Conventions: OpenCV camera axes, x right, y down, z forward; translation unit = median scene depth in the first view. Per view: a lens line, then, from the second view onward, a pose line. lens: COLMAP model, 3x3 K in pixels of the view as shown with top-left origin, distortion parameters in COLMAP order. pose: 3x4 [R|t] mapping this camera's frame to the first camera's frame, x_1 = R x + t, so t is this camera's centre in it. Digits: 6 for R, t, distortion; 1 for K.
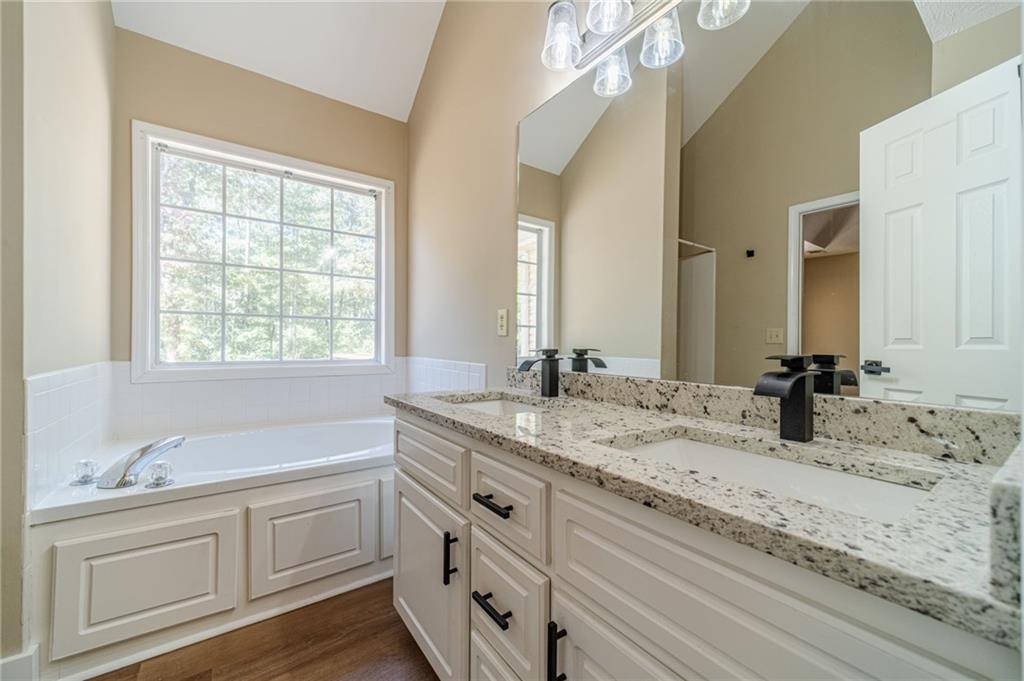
lens RADIAL K [[405.3, 0, 510.3], [0, 405.3, 340.2], [0, 0, 1]] dist [0.013019, -0.000282]
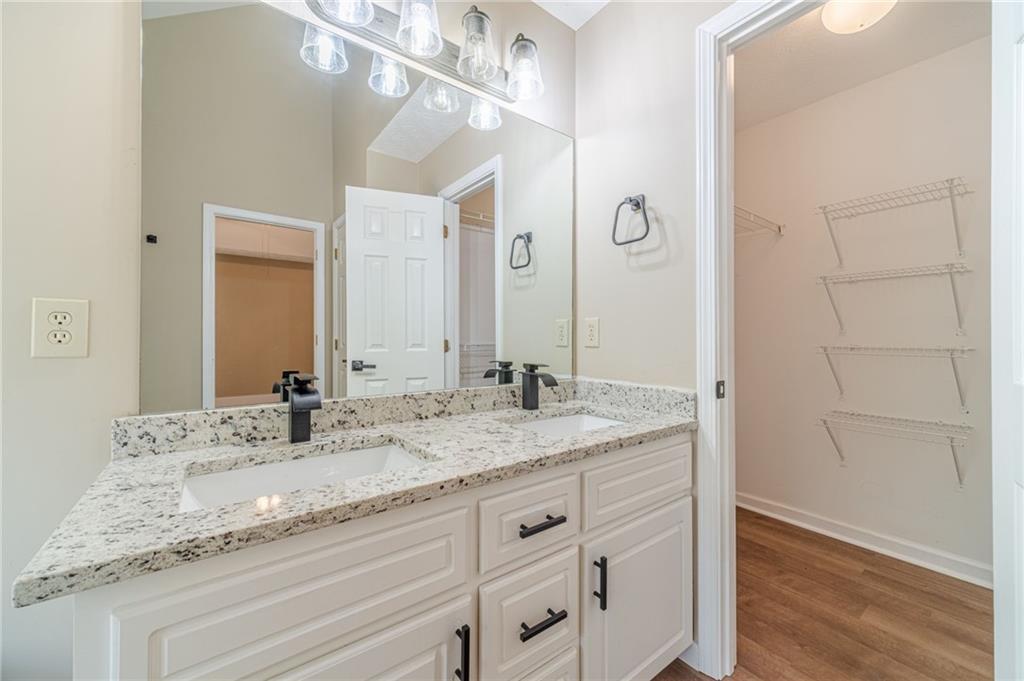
lens RADIAL K [[405.3, 0, 514.5], [0, 405.3, 337.0], [0, 0, 1]] dist [0.013019, -0.000282]
pose [[-0.049556, -0.003530, 0.998765, -0.809236], [-0.009658, 0.999949, 0.003055, -0.062849], [-0.998725, -0.009495, -0.049587, 0.840865]]
